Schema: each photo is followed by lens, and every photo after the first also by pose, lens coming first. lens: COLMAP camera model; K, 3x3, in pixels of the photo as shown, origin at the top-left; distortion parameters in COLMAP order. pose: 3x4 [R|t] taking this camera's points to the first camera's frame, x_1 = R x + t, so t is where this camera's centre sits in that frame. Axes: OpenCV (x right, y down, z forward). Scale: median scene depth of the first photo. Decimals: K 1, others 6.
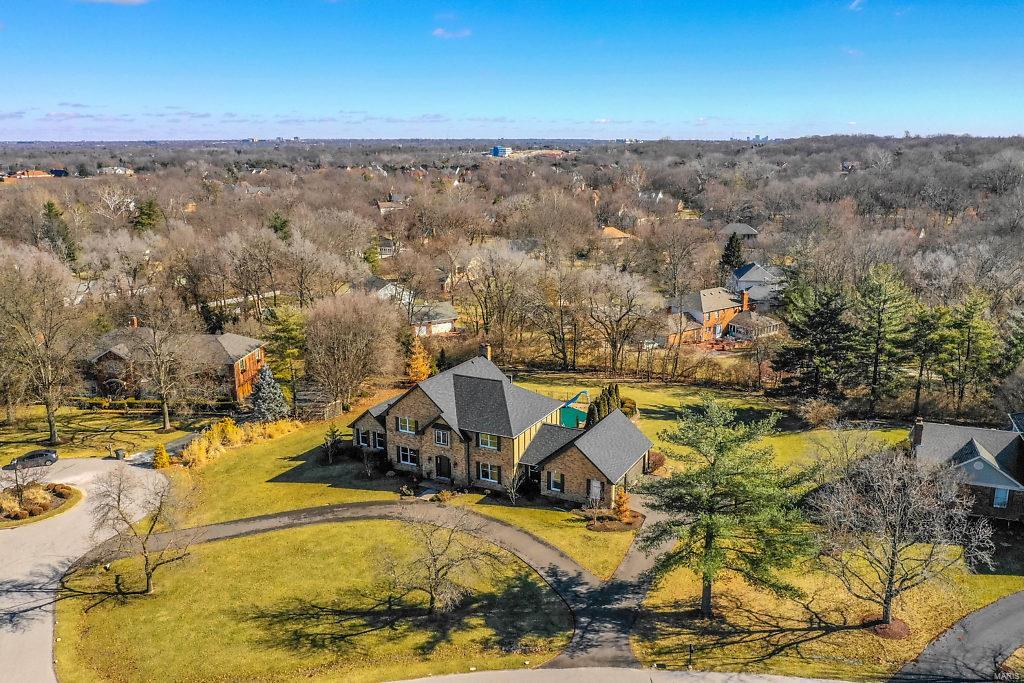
lens RADIAL K [[837.1, 0, 512.0], [0, 837.1, 341.5], [0, 0, 1]] dist [-0.002457, 0.002124]
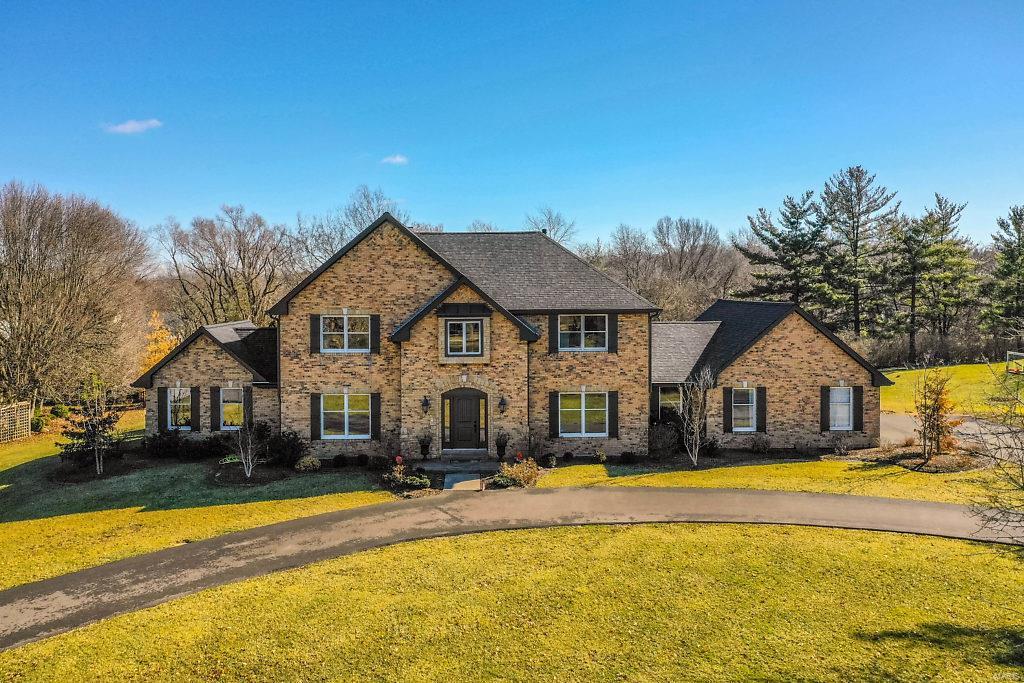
lens RADIAL K [[822.5, 0, 512.3], [0, 822.5, 312.7], [0, 0, 1]] dist [-0.008131, -0.001730]
pose [[0.873346, -0.011219, 0.486971, -0.254799], [0.114185, 0.976593, -0.182283, 0.177206], [-0.473528, 0.214801, 0.854185, 0.658427]]
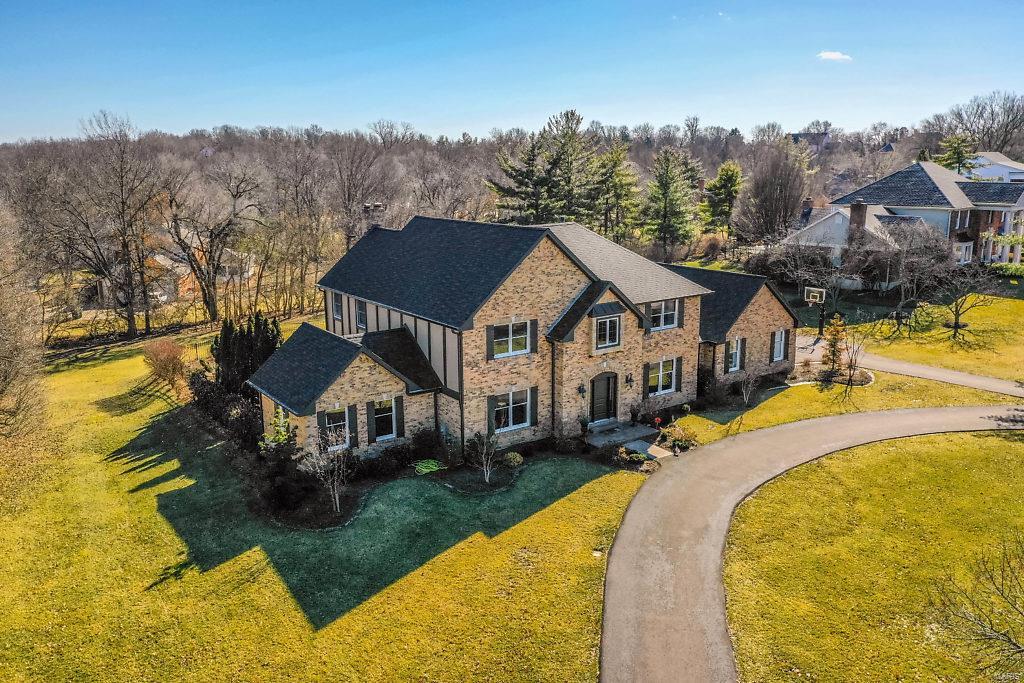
lens RADIAL K [[814.3, 0, 512.0], [0, 814.3, 341.5], [0, 0, 1]] dist [-0.011279, 0.008798]
pose [[0.444505, -0.189992, 0.875396, -0.517174], [0.216960, 0.970986, 0.100571, 0.061652], [-0.869105, 0.145222, 0.472829, 0.833822]]
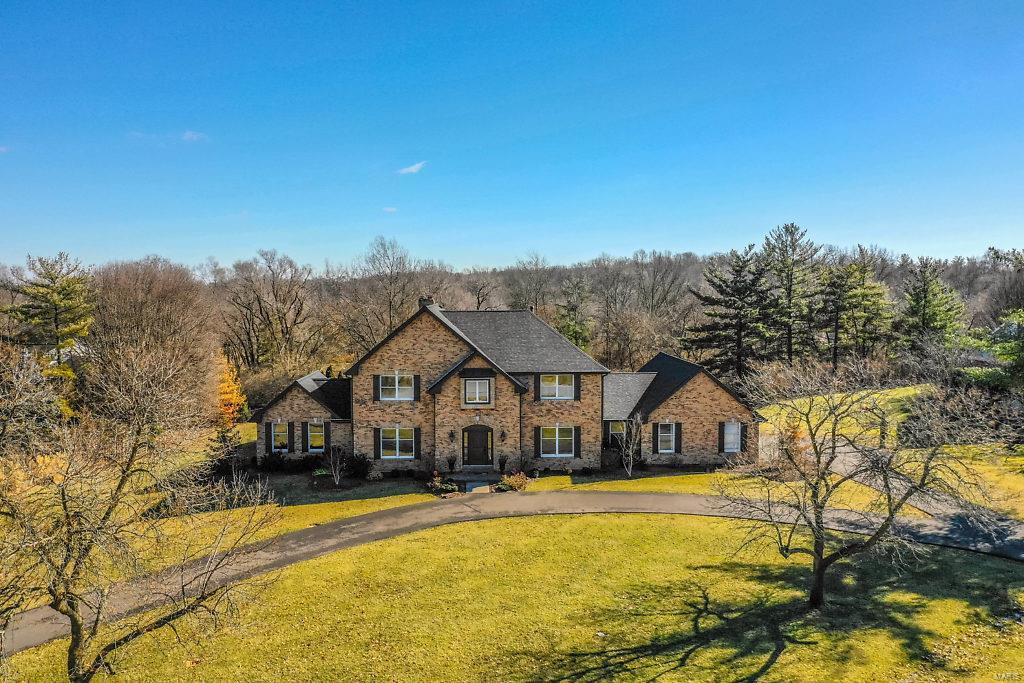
lens RADIAL K [[814.3, 0, 512.0], [0, 814.3, 341.5], [0, 0, 1]] dist [-0.011279, 0.008798]
pose [[0.867253, -0.027298, 0.497119, -0.350263], [0.115208, 0.982398, -0.147041, 0.167988], [-0.484355, 0.184794, 0.855132, 0.491935]]
